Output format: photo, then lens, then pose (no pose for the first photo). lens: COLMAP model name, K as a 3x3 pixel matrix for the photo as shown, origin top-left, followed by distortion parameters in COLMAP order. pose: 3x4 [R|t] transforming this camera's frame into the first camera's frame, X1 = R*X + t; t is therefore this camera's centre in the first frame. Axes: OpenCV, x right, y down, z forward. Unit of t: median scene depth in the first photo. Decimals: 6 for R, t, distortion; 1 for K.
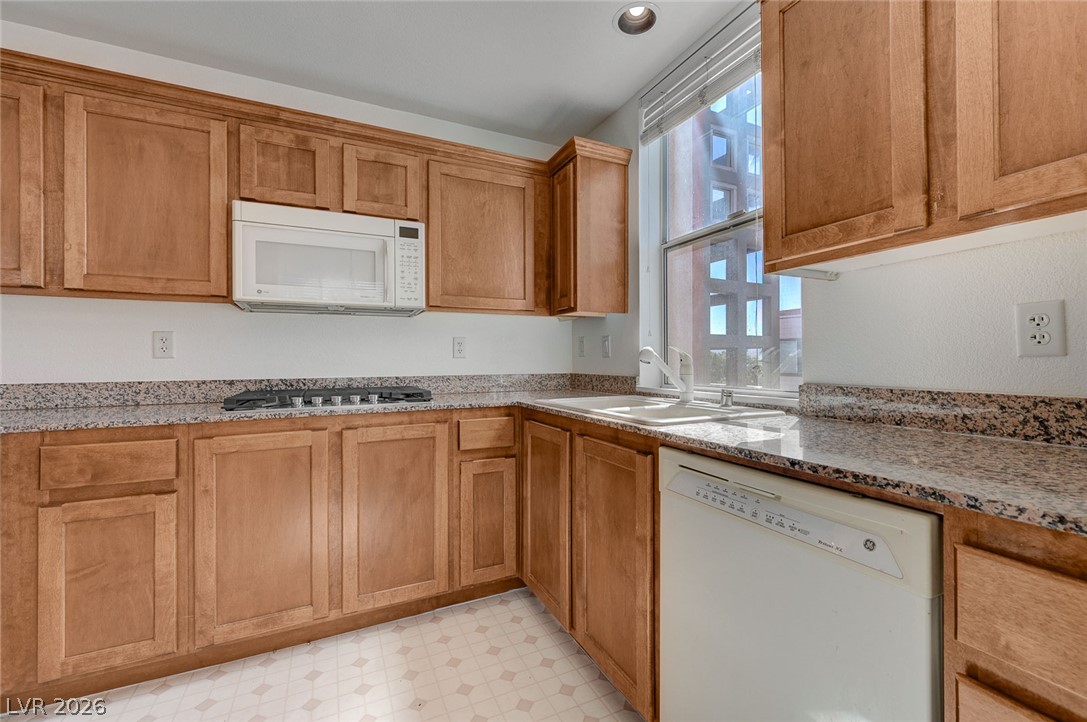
lens RADIAL K [[455.5, 0, 545.6], [0, 455.5, 355.5], [0, 0, 1]] dist [0.007456, 0.000098]
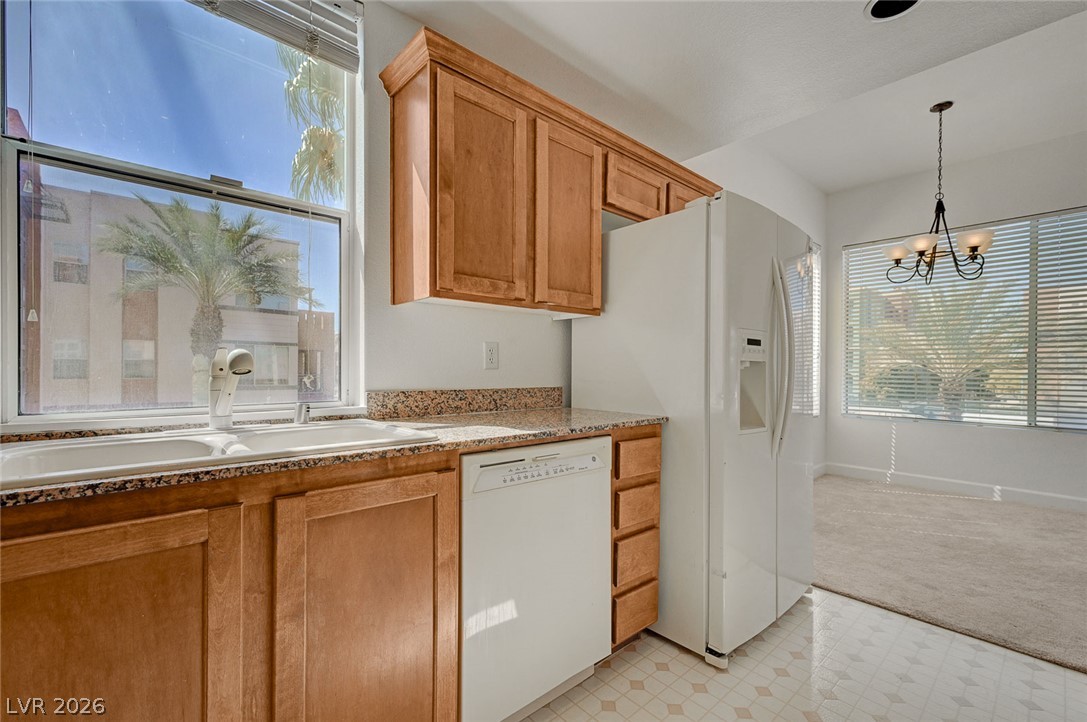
lens RADIAL K [[459.2, 0, 546.5], [0, 459.2, 371.6], [0, 0, 1]] dist [0.006780, 0.000252]
pose [[-0.275396, -0.000922, 0.961330, -0.520886], [-0.013940, 0.999898, -0.003034, 0.008660], [-0.961230, -0.014236, -0.275381, 0.740911]]
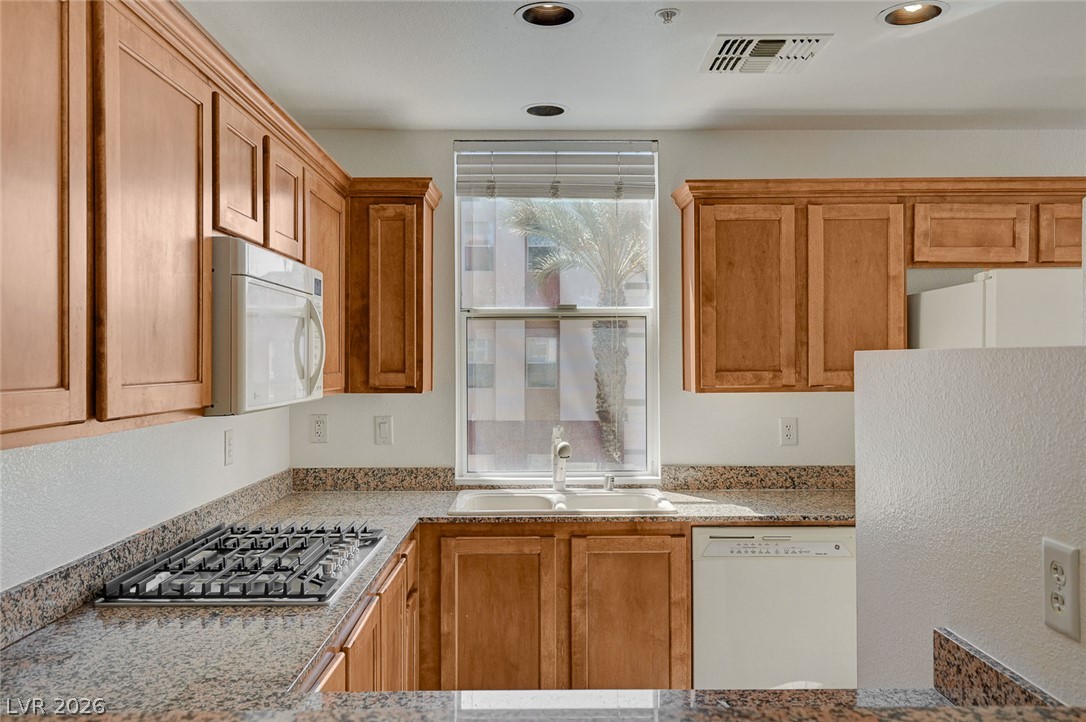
lens RADIAL K [[868.3, 0, 543.0], [0, 868.3, 361.0], [0, 0, 1]] dist [0.004797, -0.000300]
pose [[0.431078, 0.004673, 0.902303, -1.524750], [-0.007496, 0.999971, -0.001598, -0.192996], [-0.902284, -0.006075, 0.431100, 0.196824]]
